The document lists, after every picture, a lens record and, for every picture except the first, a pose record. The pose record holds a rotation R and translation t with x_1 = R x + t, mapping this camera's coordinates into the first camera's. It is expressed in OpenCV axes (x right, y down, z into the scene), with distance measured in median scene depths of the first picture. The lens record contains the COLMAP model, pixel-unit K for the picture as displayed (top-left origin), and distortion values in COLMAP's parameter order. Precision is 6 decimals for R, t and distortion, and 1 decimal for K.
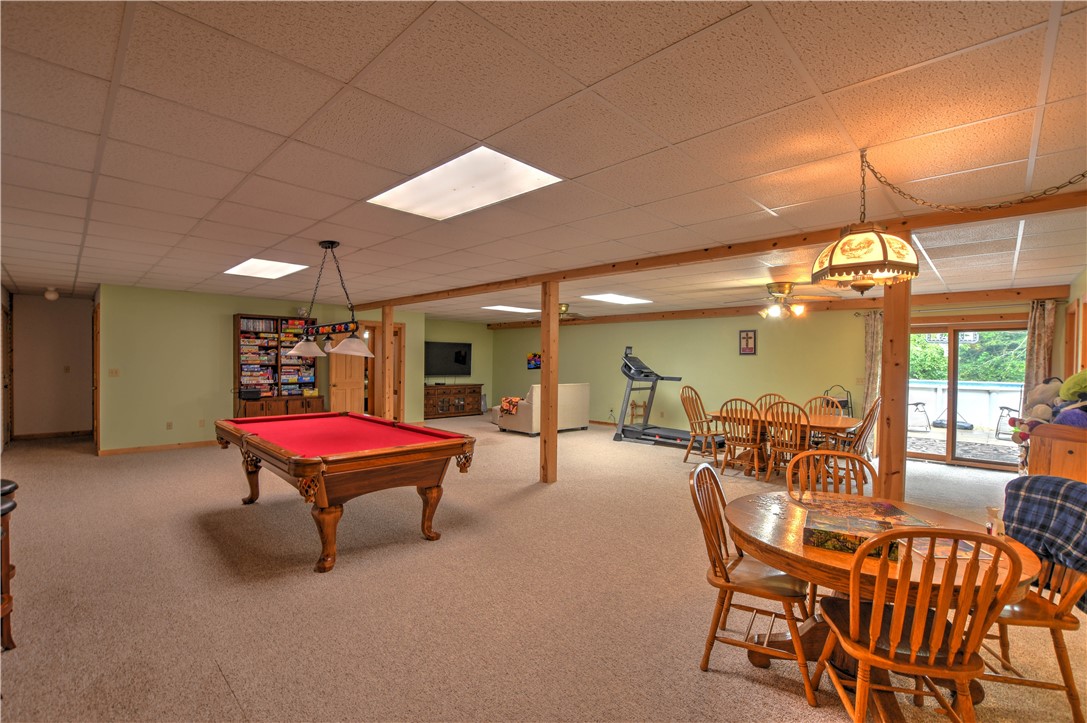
lens RADIAL K [[480.1, 0, 542.5], [0, 480.1, 365.1], [0, 0, 1]] dist [-0.035284, 0.006138]
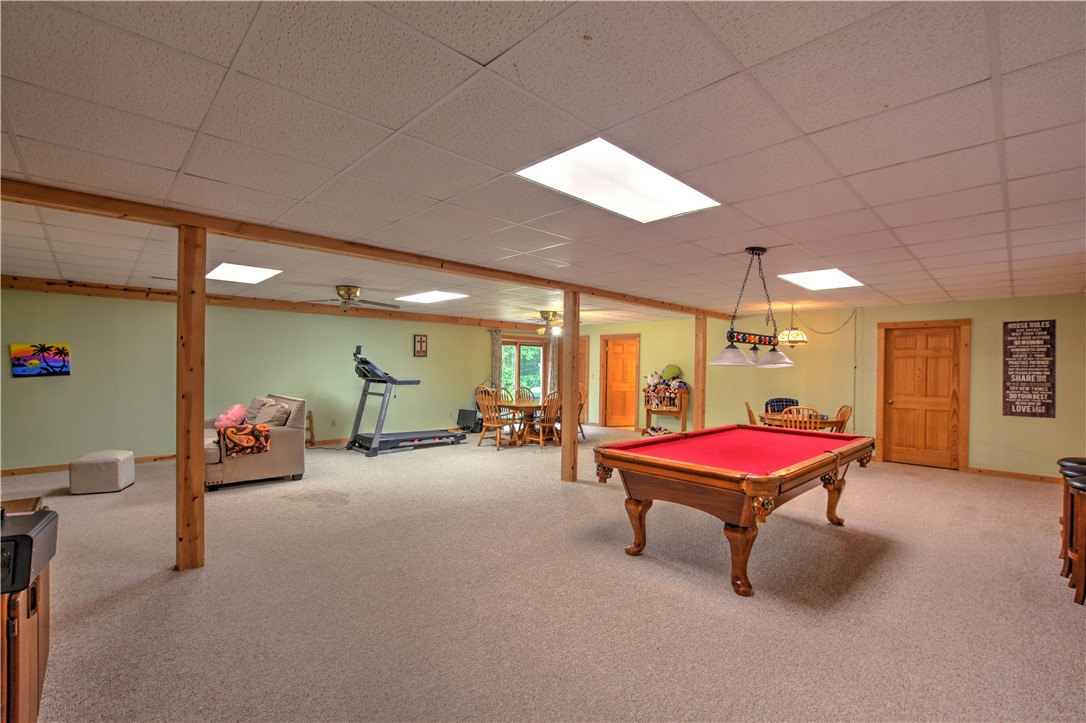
lens RADIAL K [[479.7, 0, 543.6], [0, 479.7, 370.9], [0, 0, 1]] dist [-0.035284, 0.006138]
pose [[0.027329, -0.021930, 0.999386, -0.746891], [-0.004464, 0.999747, 0.022060, -0.015668], [-0.999617, -0.005064, 0.027224, 0.737073]]
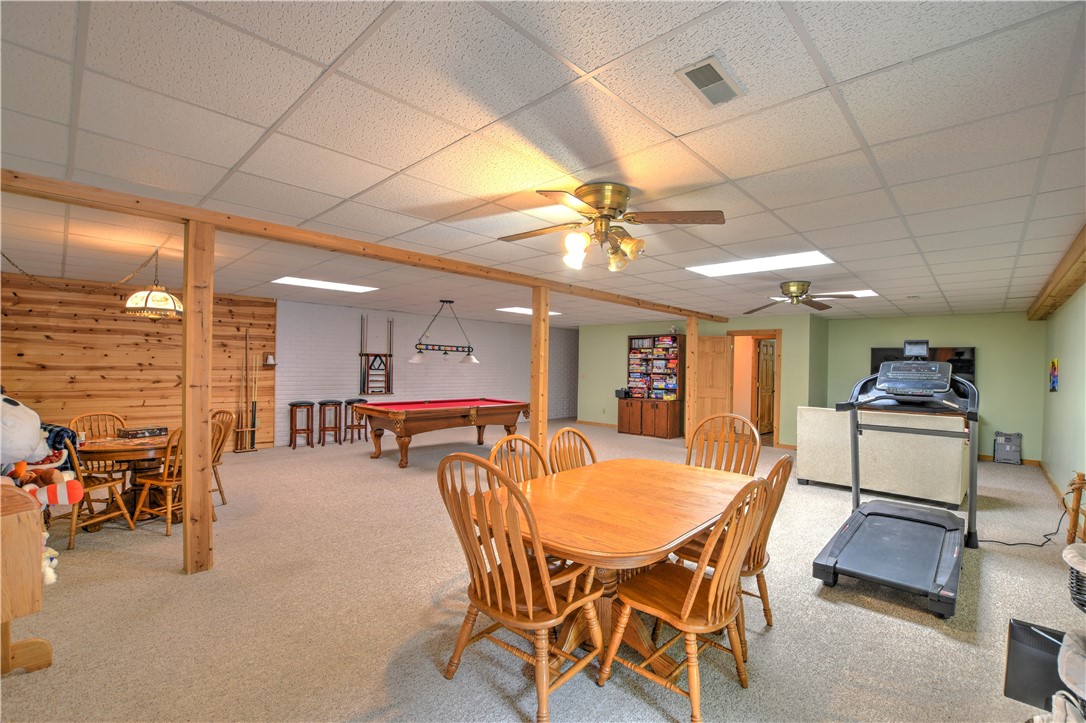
lens RADIAL K [[479.7, 0, 546.2], [0, 479.7, 364.7], [0, 0, 1]] dist [-0.035284, 0.006138]
pose [[0.016414, -0.012791, -0.999783, 0.727602], [-0.026898, 0.999551, -0.013230, 0.001016], [0.999503, 0.027109, 0.016063, 0.714374]]
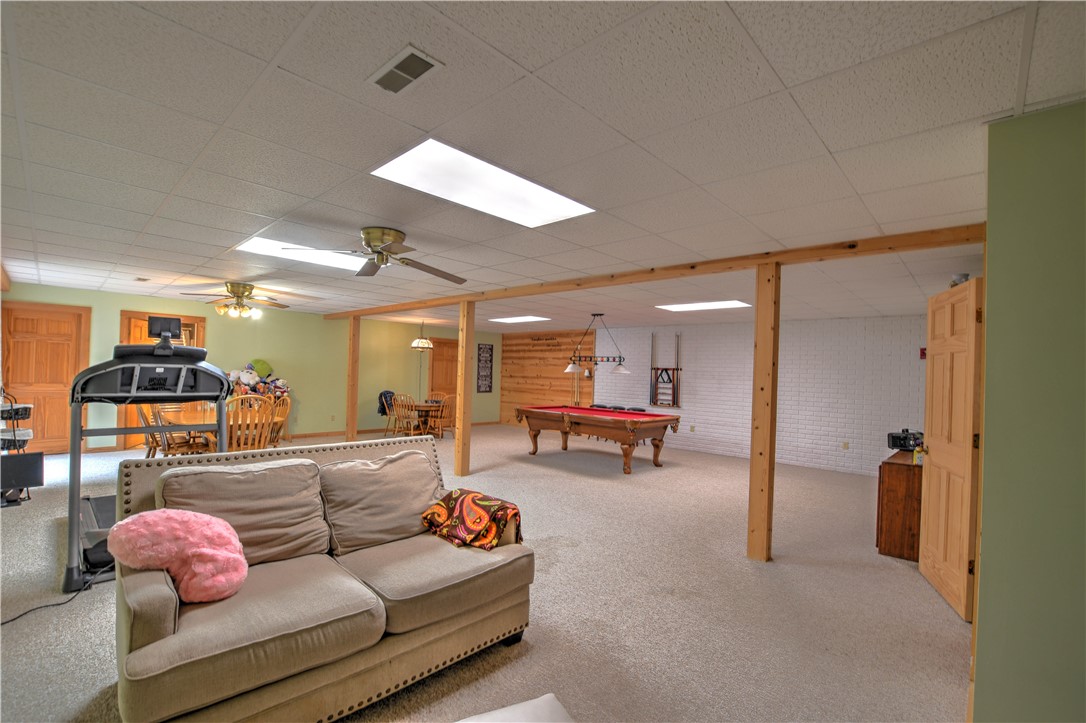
lens RADIAL K [[479.7, 0, 544.9], [0, 479.7, 361.2], [0, 0, 1]] dist [-0.035284, 0.006138]
pose [[-0.998921, -0.043918, -0.015132, -0.112315], [-0.043701, 0.998941, -0.014365, -0.015363], [0.015747, -0.013688, -0.999782, 1.539515]]
